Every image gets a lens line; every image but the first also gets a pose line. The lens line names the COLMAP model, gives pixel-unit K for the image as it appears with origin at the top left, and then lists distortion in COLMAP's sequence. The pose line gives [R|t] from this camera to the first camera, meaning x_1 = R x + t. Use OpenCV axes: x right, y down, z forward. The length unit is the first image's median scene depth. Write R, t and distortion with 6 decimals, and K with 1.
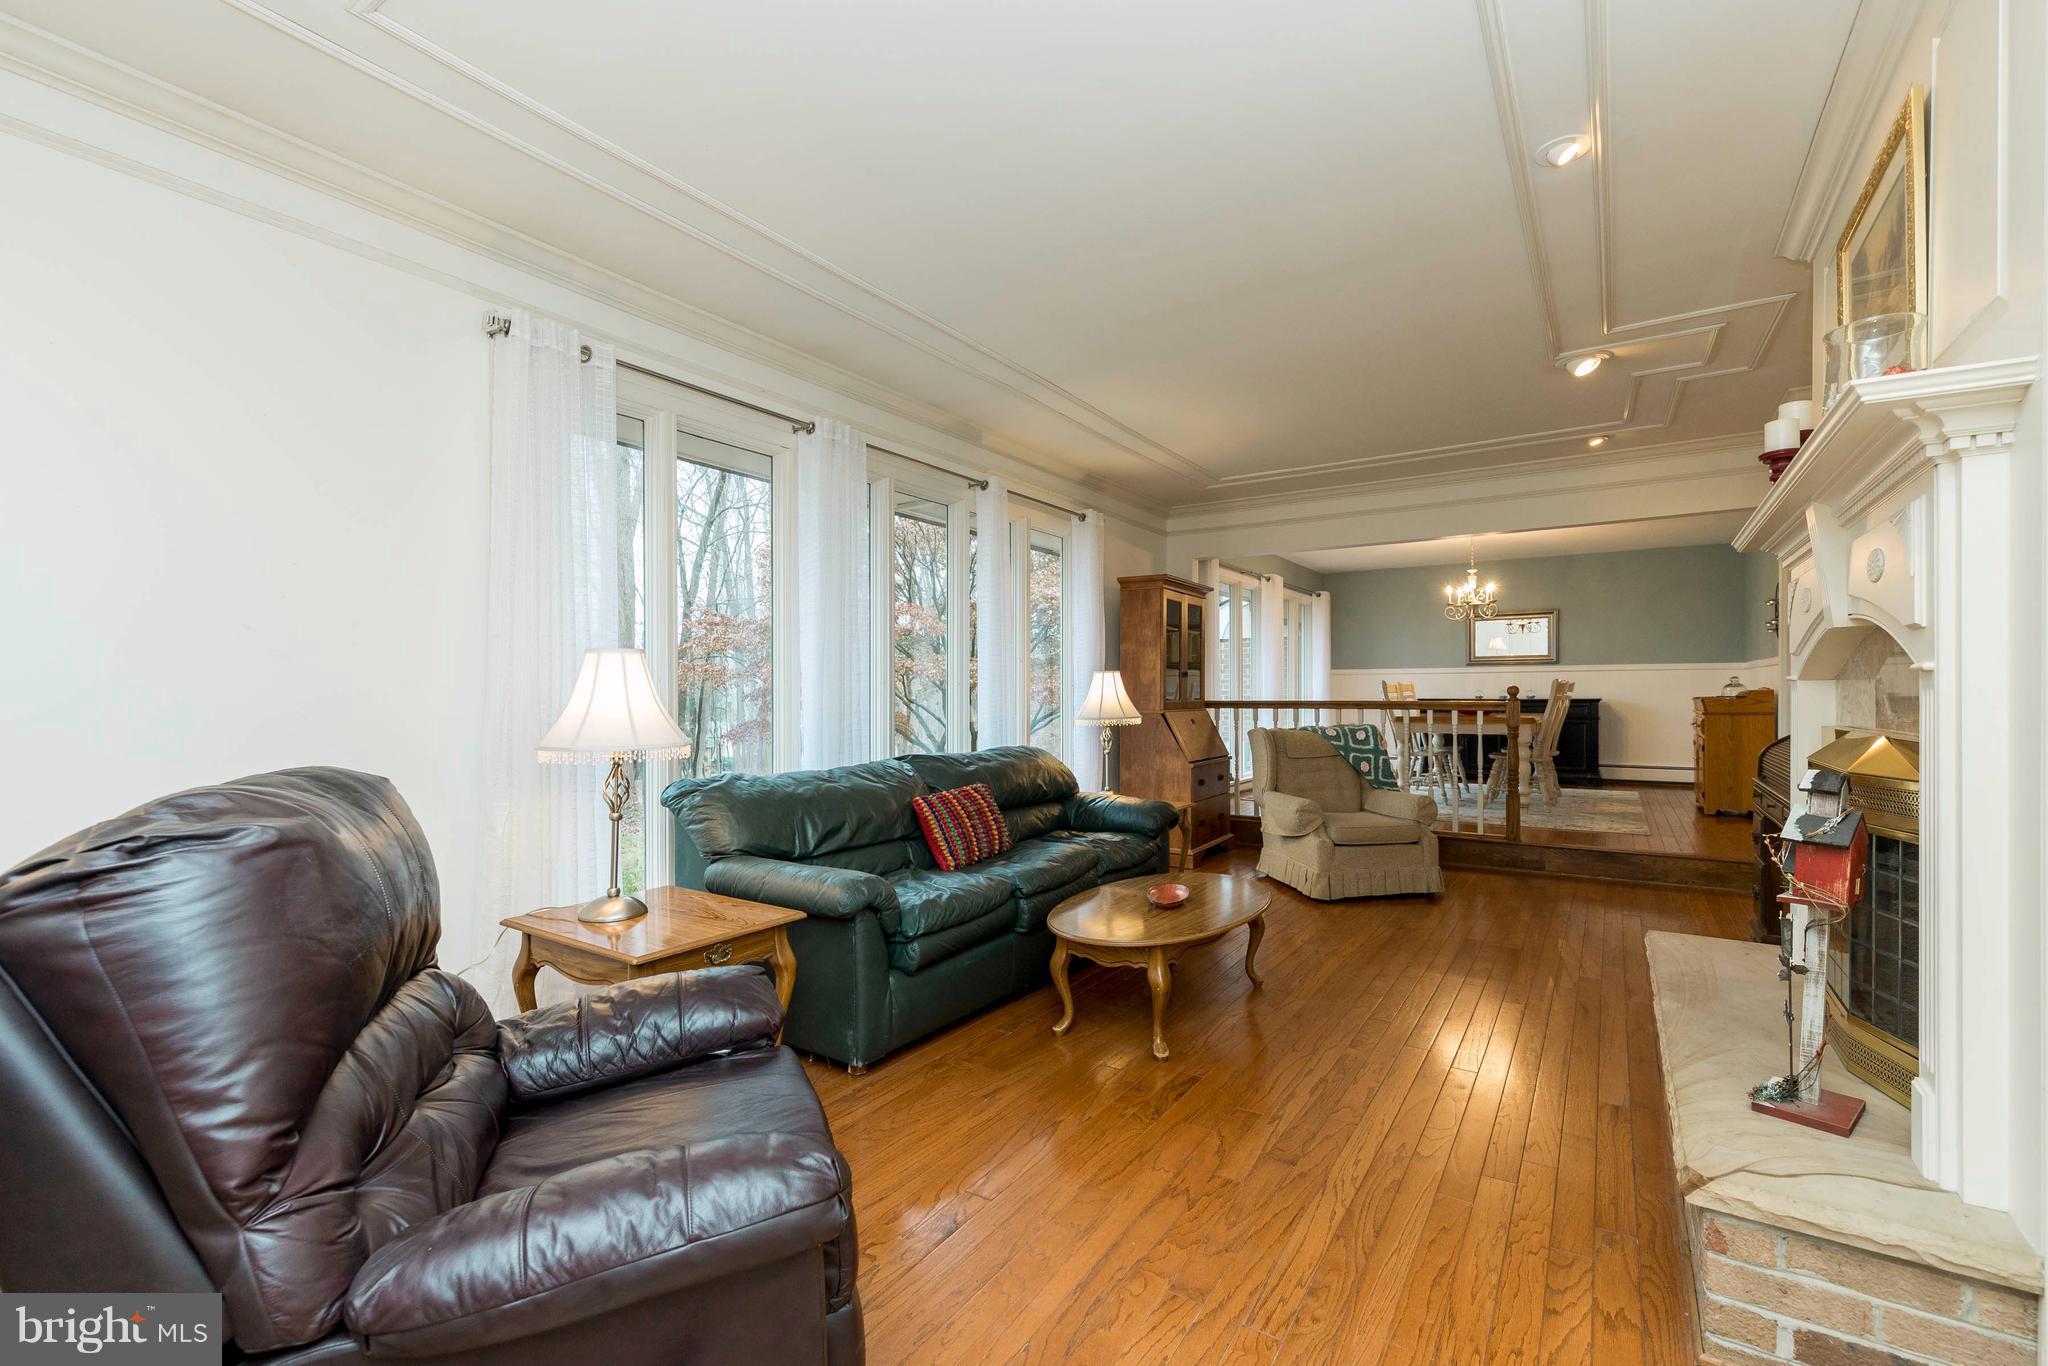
lens RADIAL K [[882.4, 0, 1021.9], [0, 882.4, 700.0], [0, 0, 1]] dist [-0.000394, 0.000093]
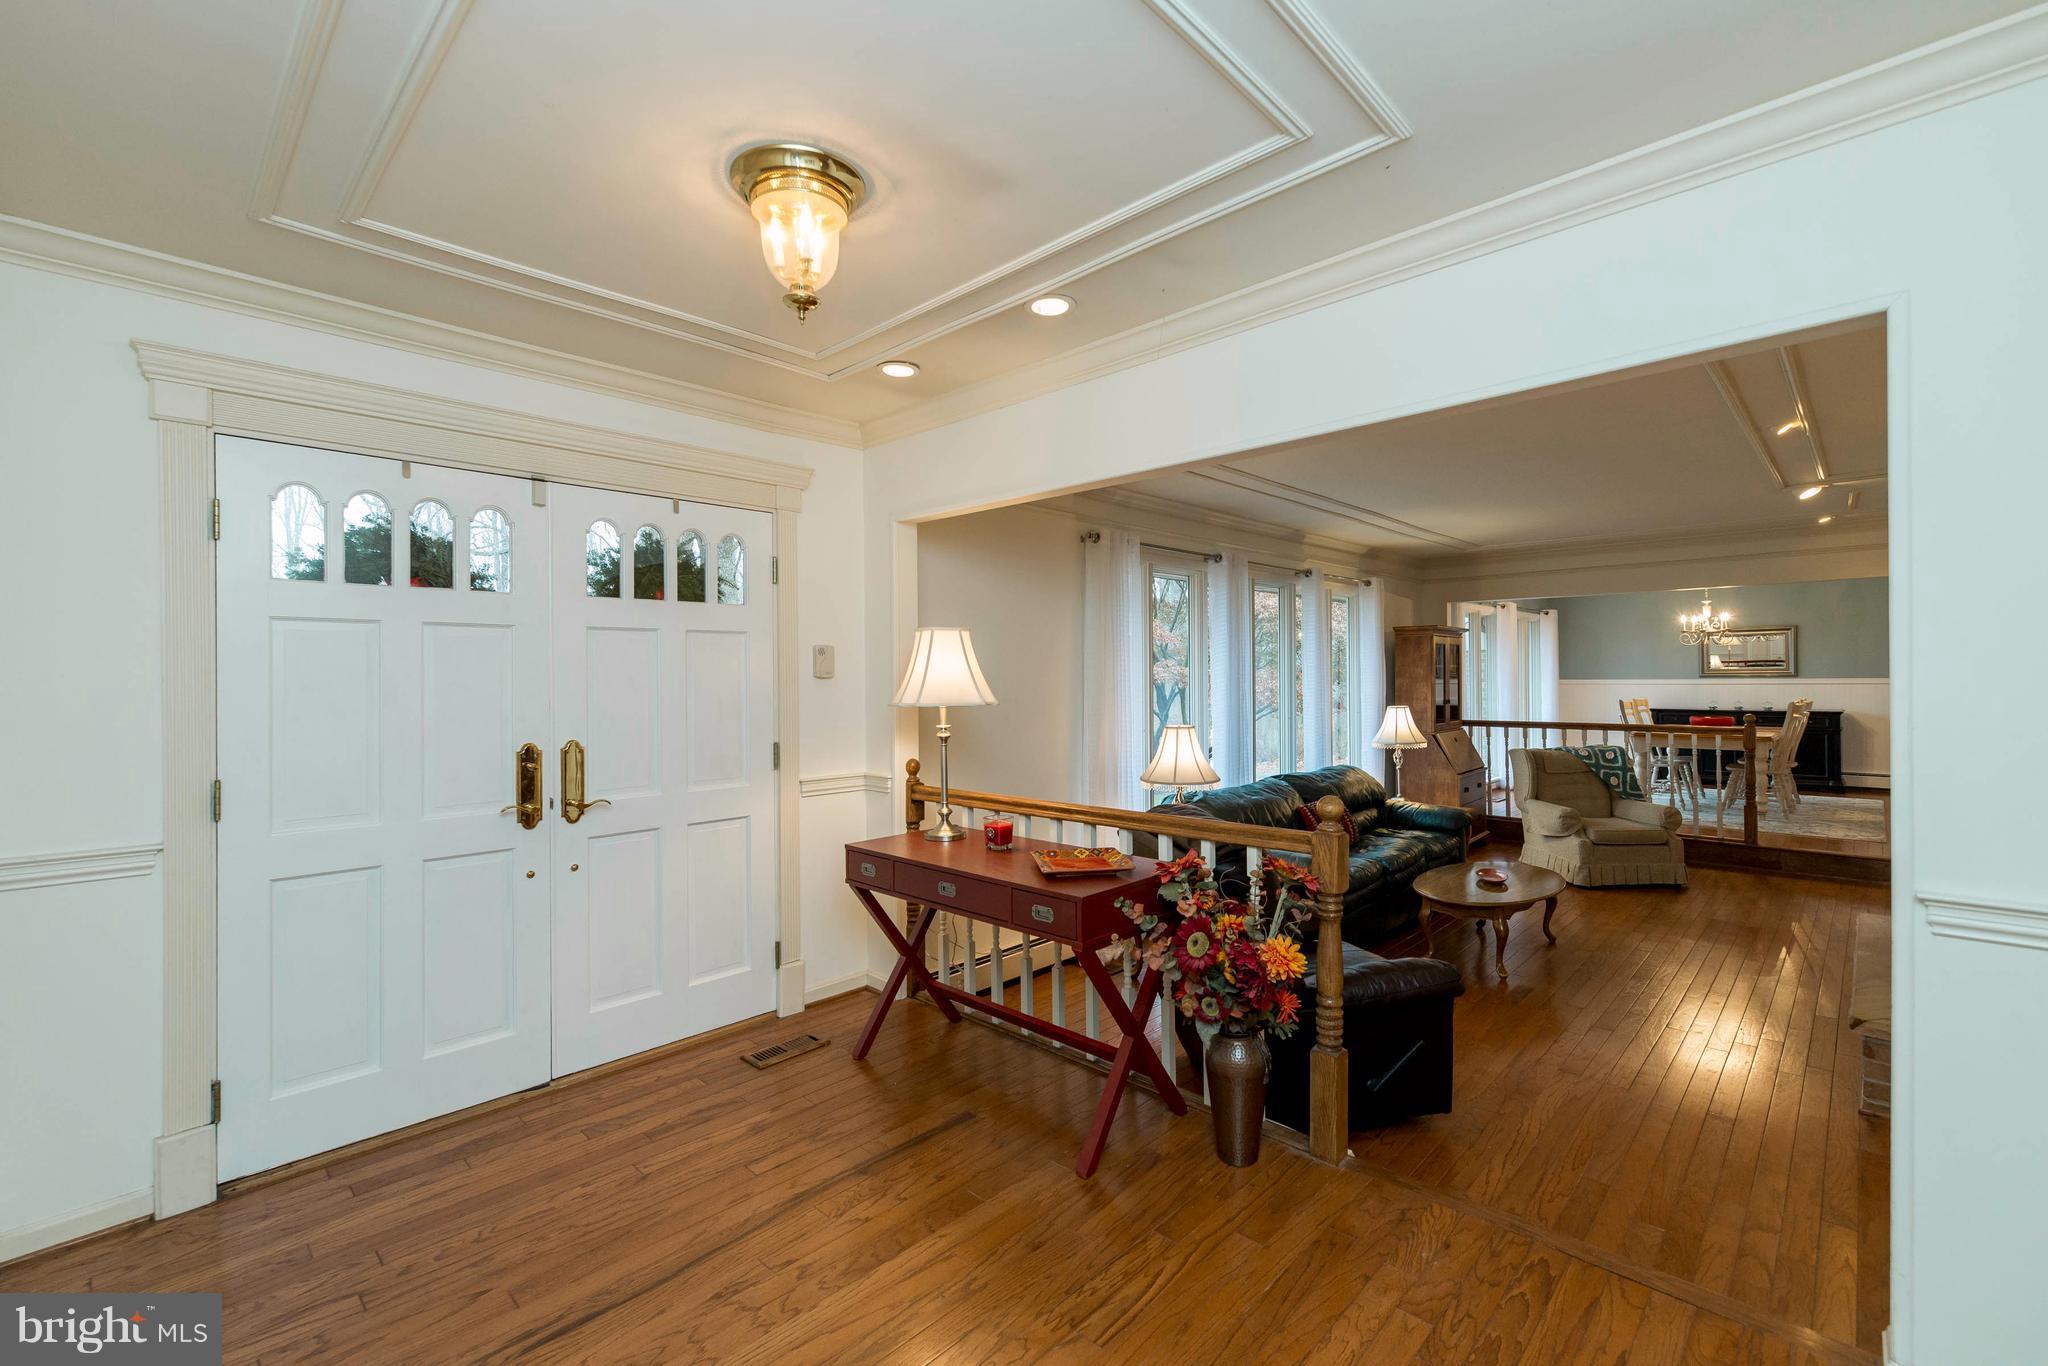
lens RADIAL K [[868.0, 0, 1027.3], [0, 868.0, 676.5], [0, 0, 1]] dist [0.006137, -0.000060]
pose [[0.983209, -0.007270, -0.182336, -0.182313], [0.005996, 0.999954, -0.007536, -0.061469], [0.182383, 0.006316, 0.983207, -0.327000]]
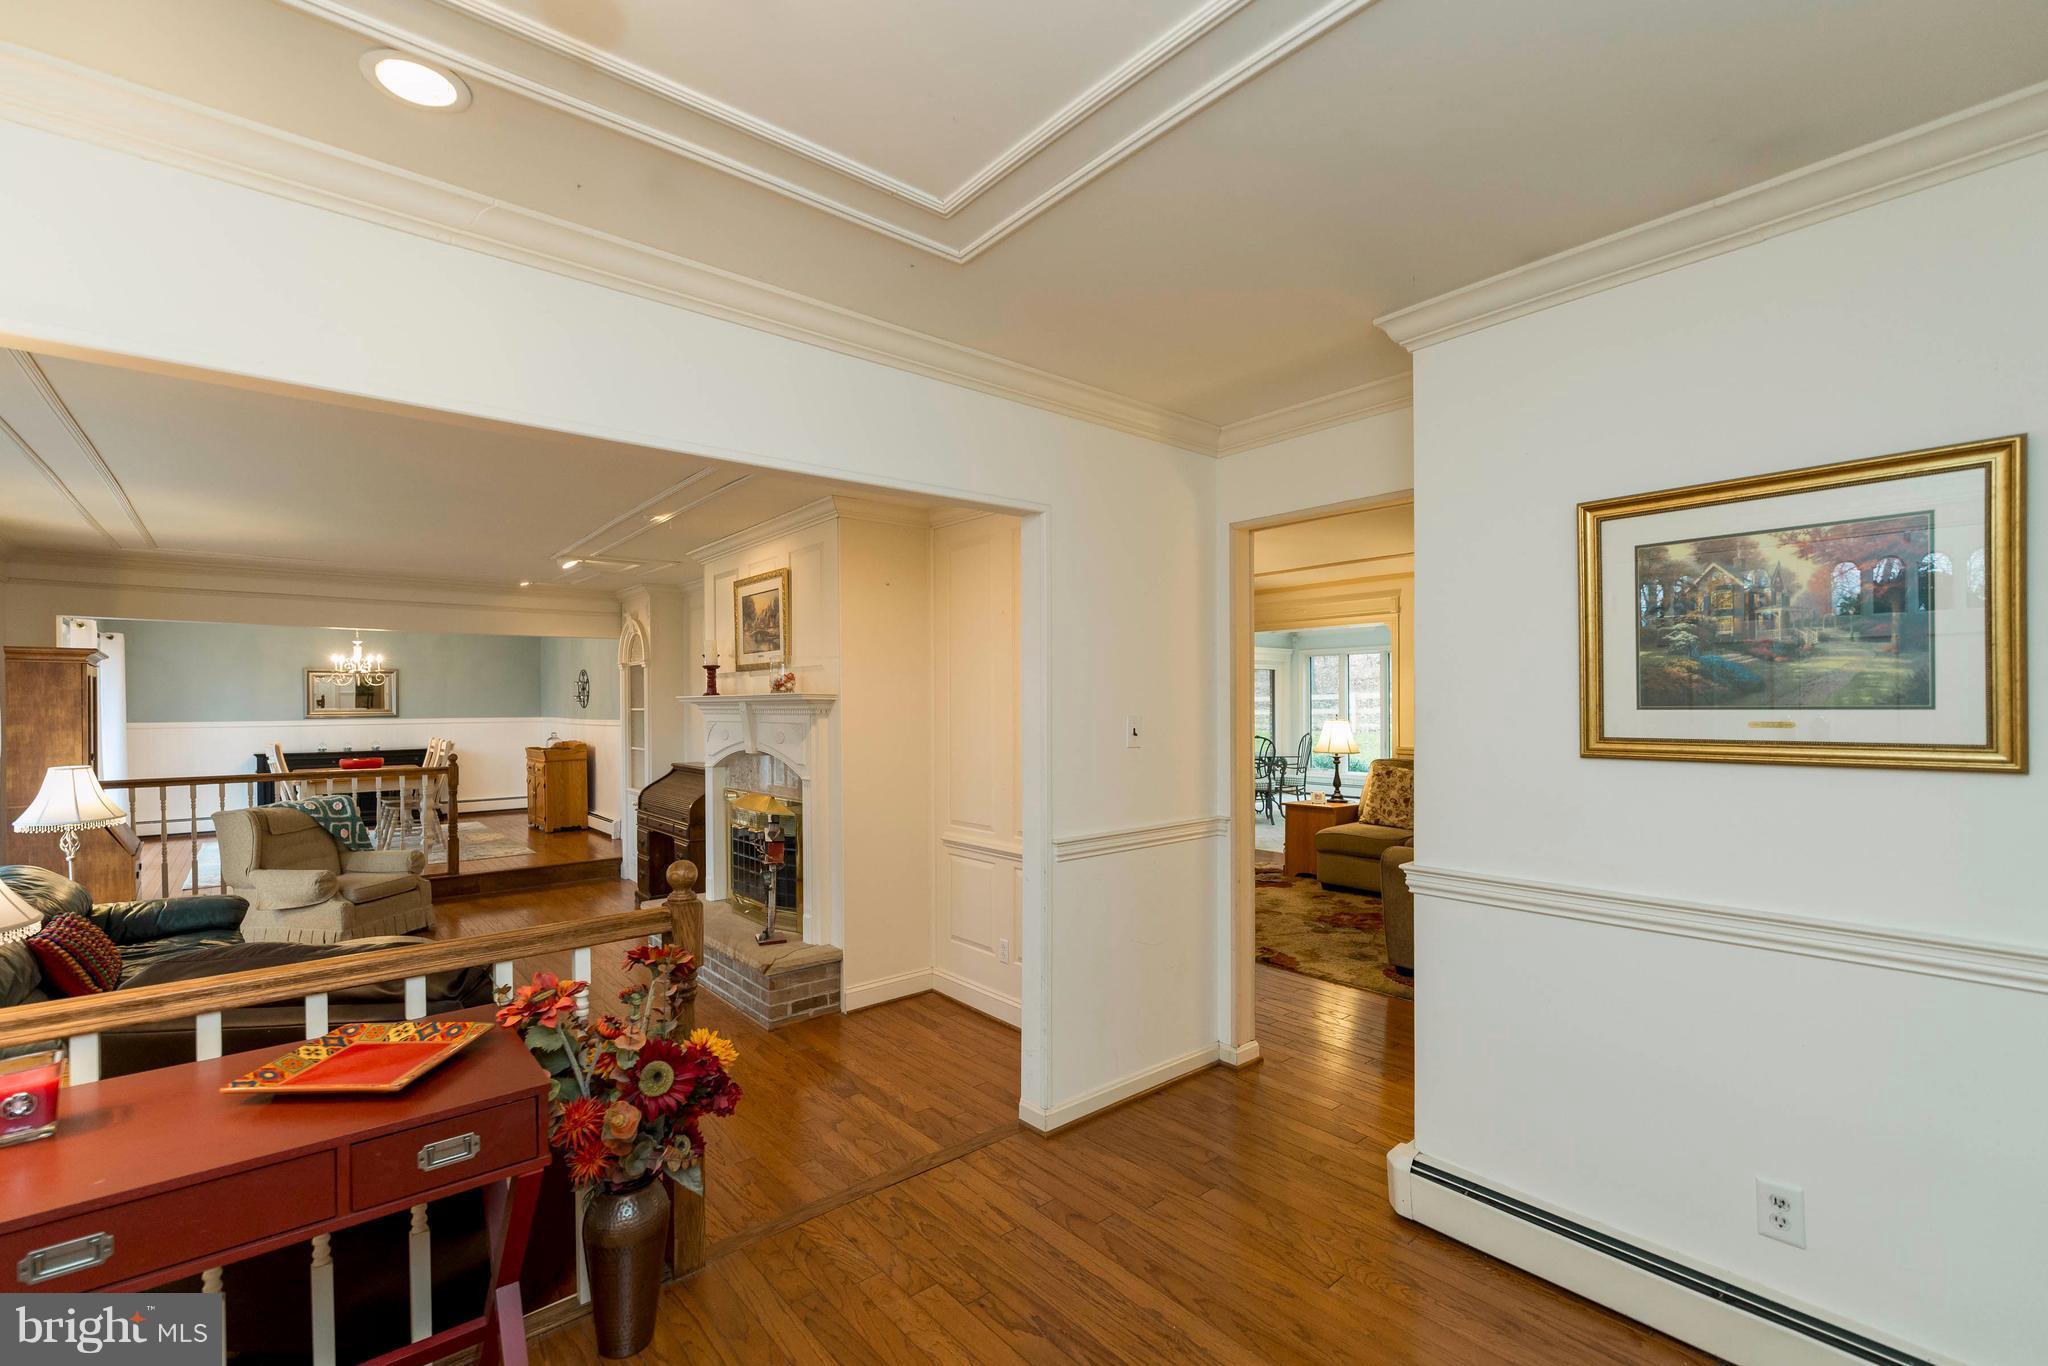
lens RADIAL K [[884.2, 0, 1023.0], [0, 884.2, 690.4], [0, 0, 1]] dist [0.000223, 0.000005]
pose [[0.273404, 0.014016, 0.961797, -0.428481], [0.014573, 0.999719, -0.018712, -0.068026], [-0.961789, 0.019132, 0.273123, -0.142289]]
